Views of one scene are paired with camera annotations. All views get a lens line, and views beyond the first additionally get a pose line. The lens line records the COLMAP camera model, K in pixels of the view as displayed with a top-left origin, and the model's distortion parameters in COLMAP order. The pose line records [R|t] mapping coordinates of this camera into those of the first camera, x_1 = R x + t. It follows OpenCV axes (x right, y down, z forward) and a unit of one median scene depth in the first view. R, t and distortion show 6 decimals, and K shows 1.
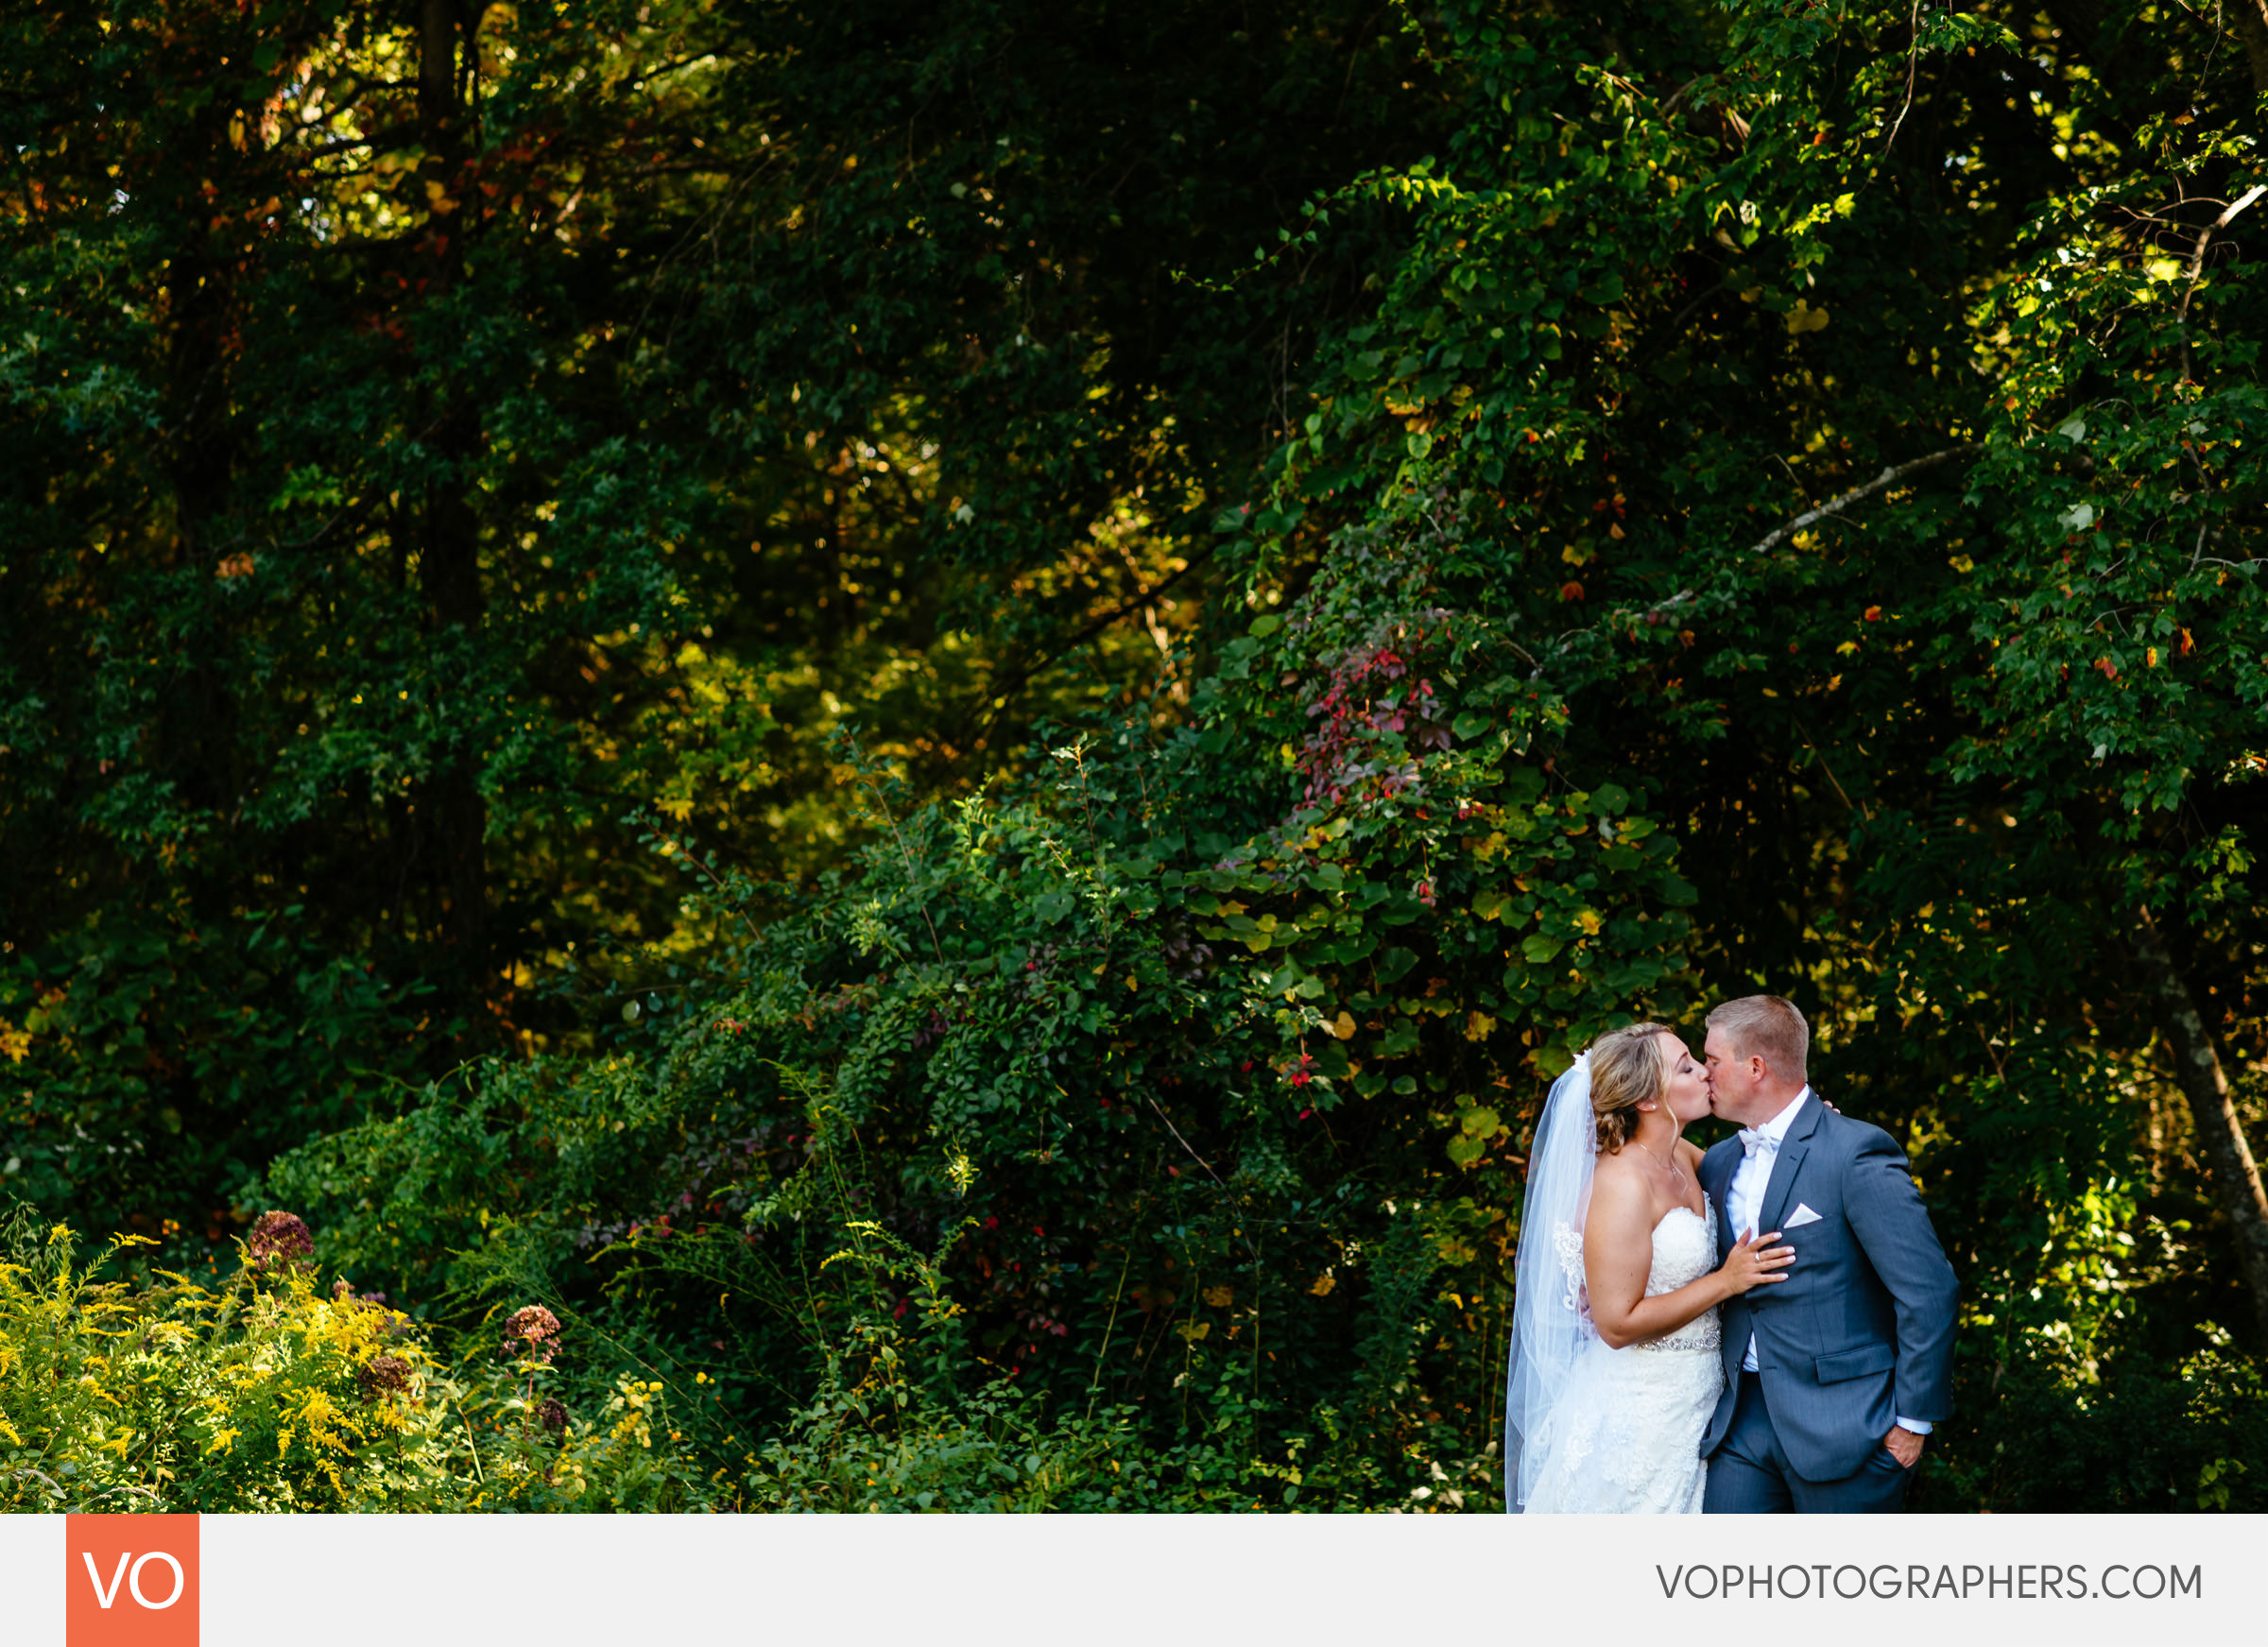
lens RADIAL K [[5586.7, 0, 1132.5], [0, 5586.7, 821.0], [0, 0, 1]] dist [-0.098980, 0.000000]
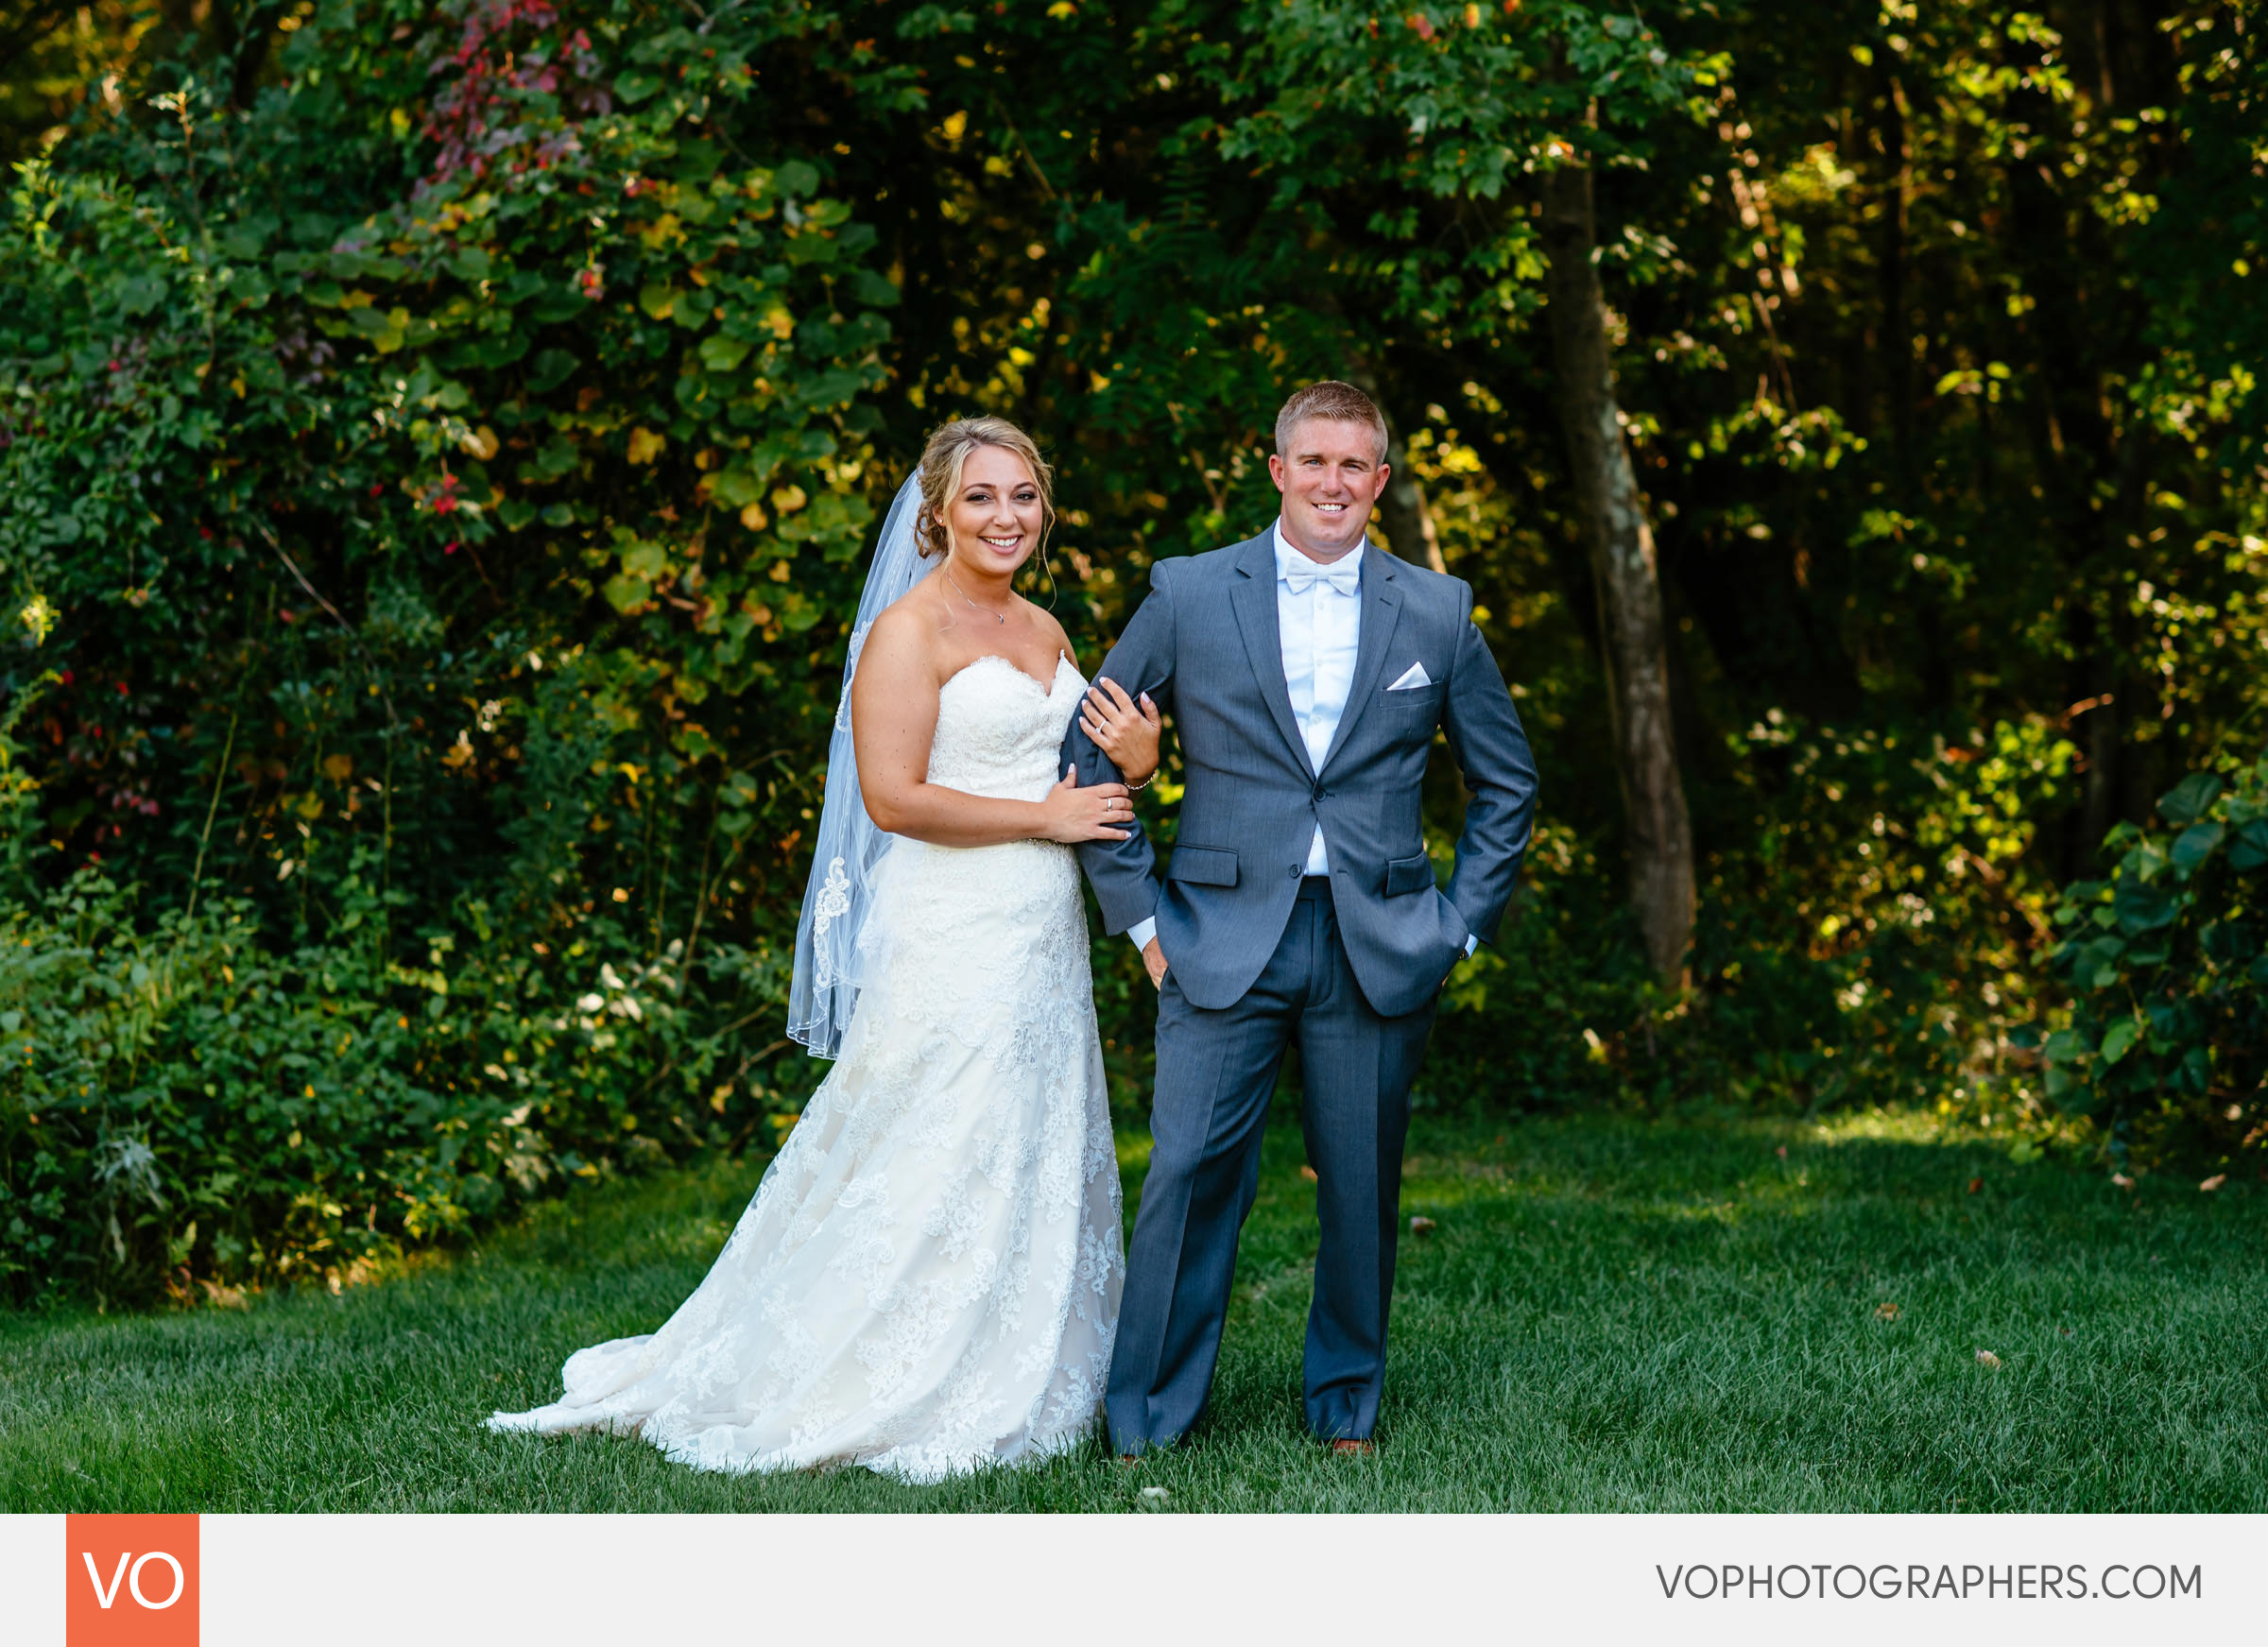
lens RADIAL K [[5586.7, 0, 1127.6], [0, 5586.7, 835.8], [0, 0, 1]] dist [-0.098980, 0.000000]
pose [[0.980405, -0.001836, 0.196986, -0.032795], [-0.018142, 0.994866, 0.099565, 0.010480], [-0.196158, -0.101187, 0.975338, 0.164320]]
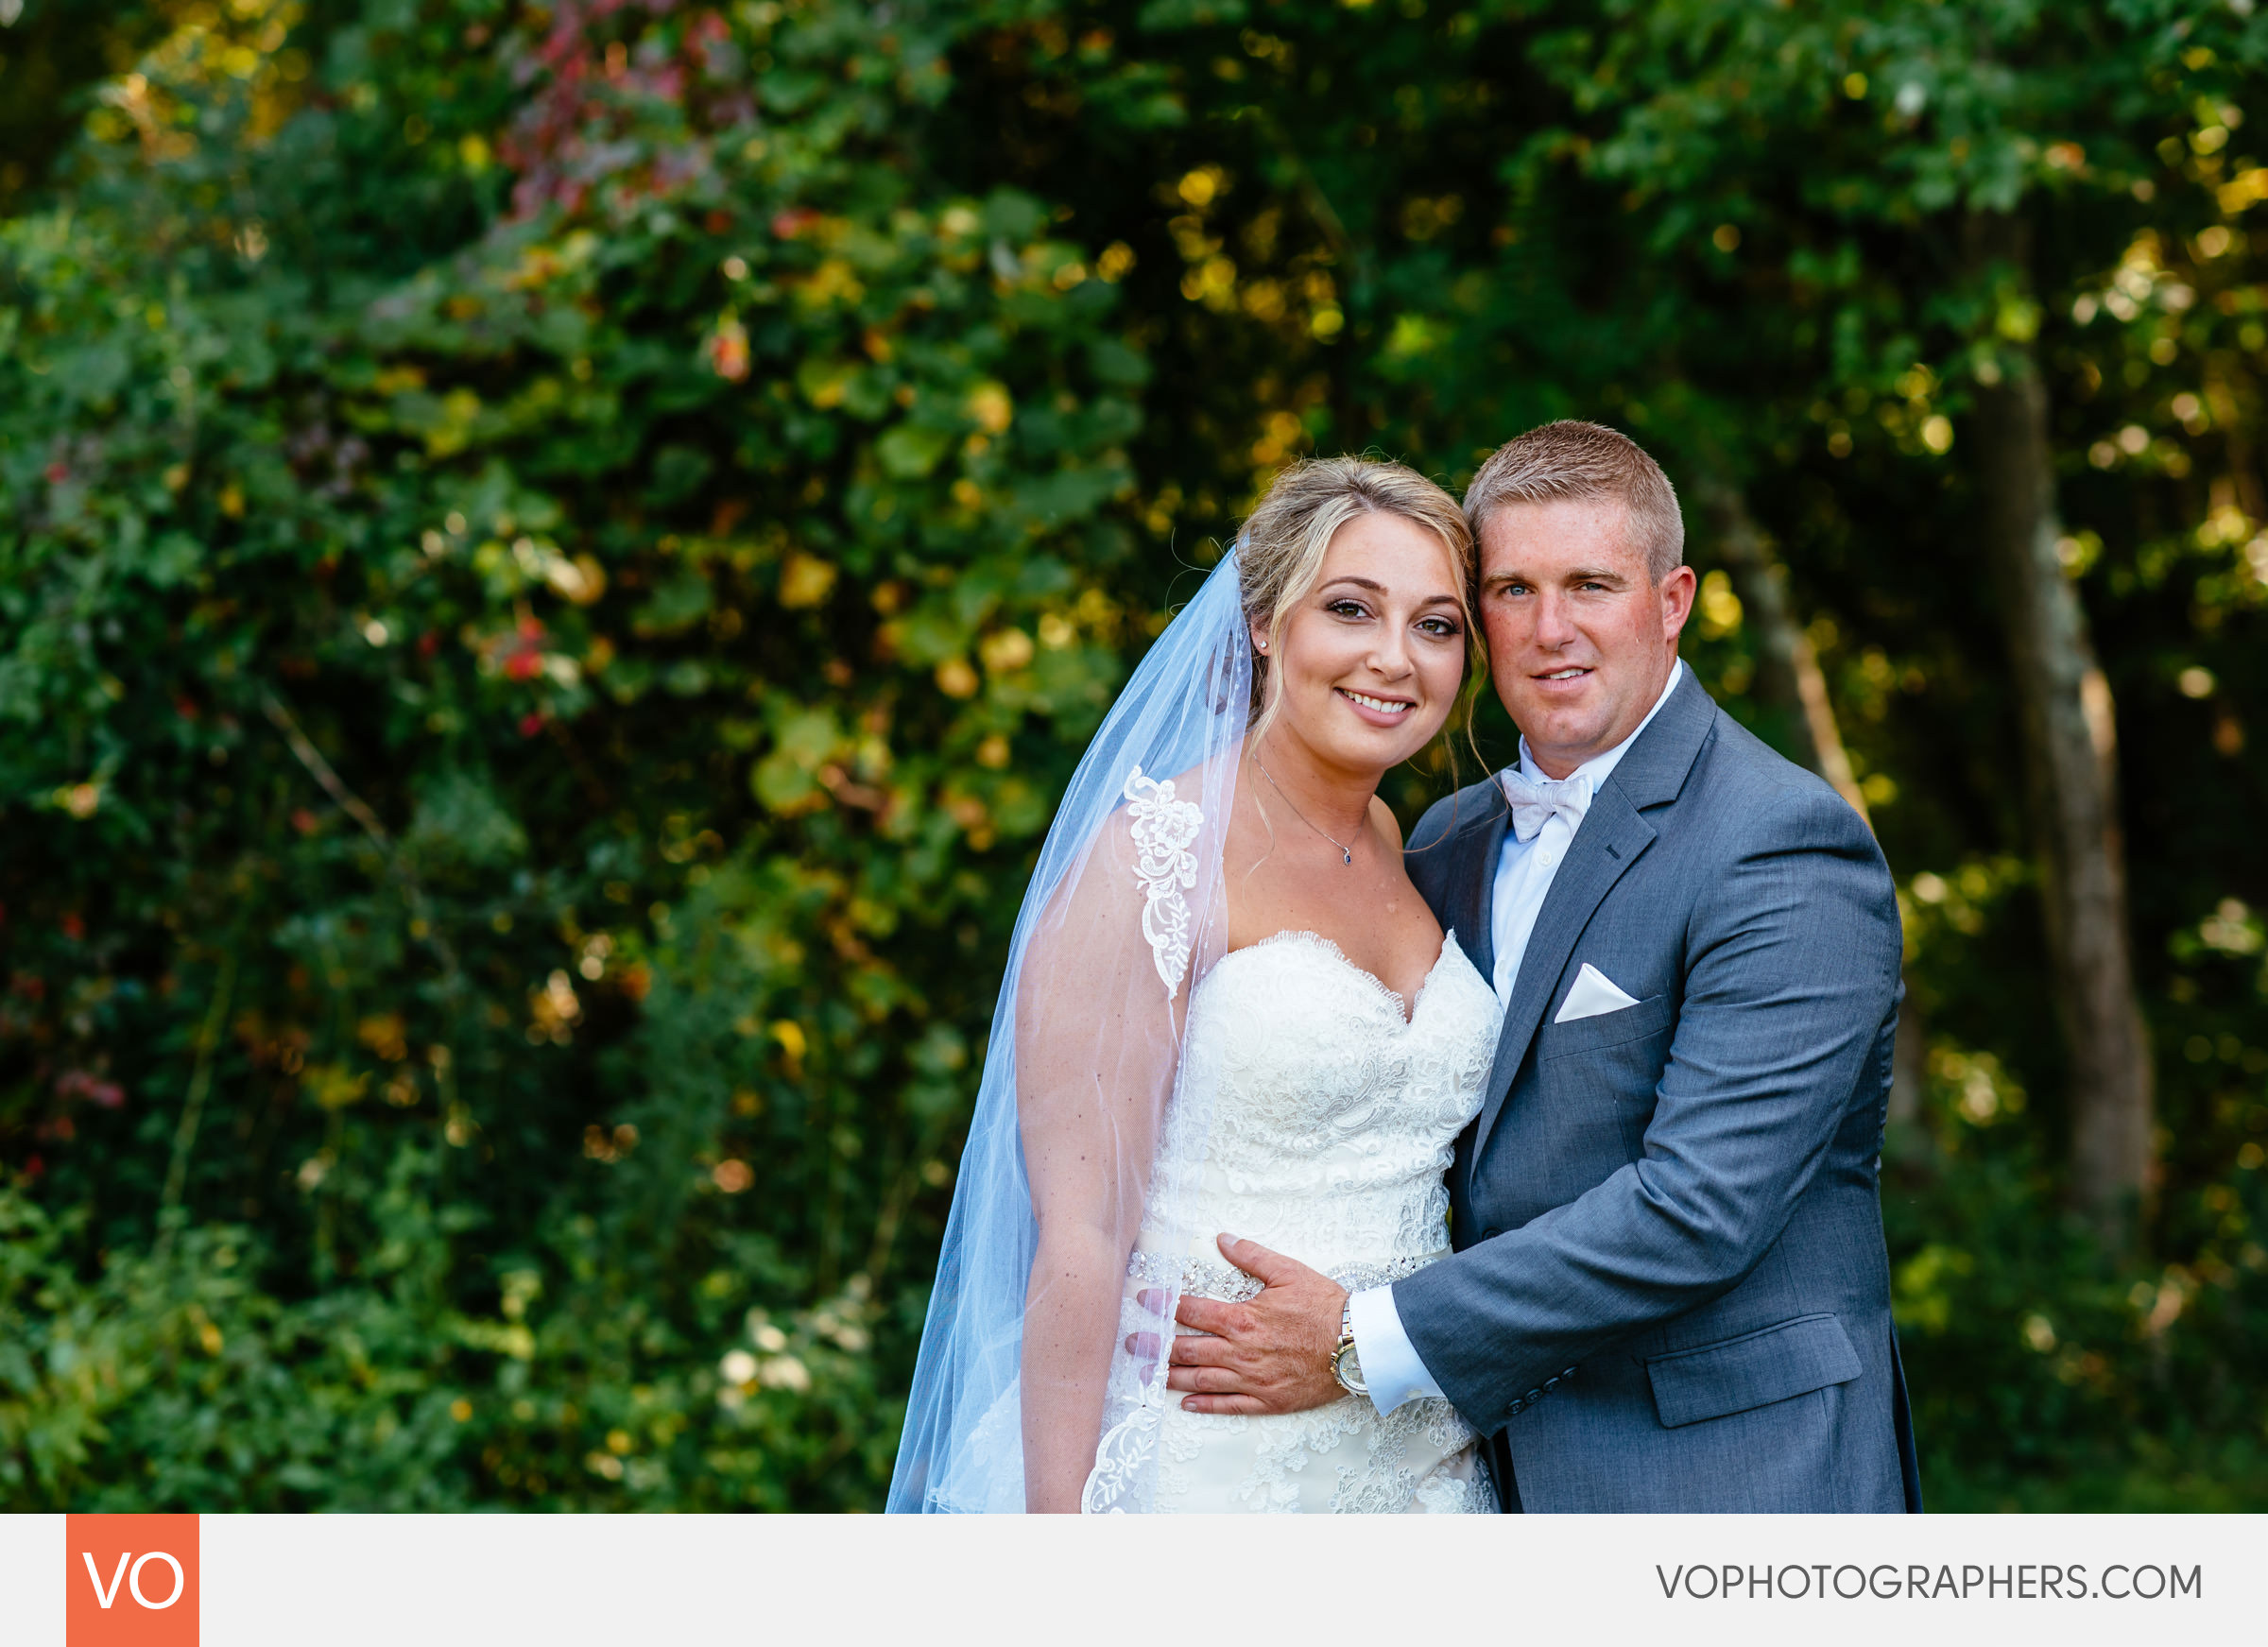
lens RADIAL K [[5586.7, 0, 1135.6], [0, 5586.7, 807.6], [0, 0, 1]] dist [-0.098980, 0.000000]
pose [[0.986211, -0.007160, 0.165338, -0.003370], [-0.003532, 0.997926, 0.064280, 0.022696], [-0.165455, -0.063978, 0.984140, 0.400715]]
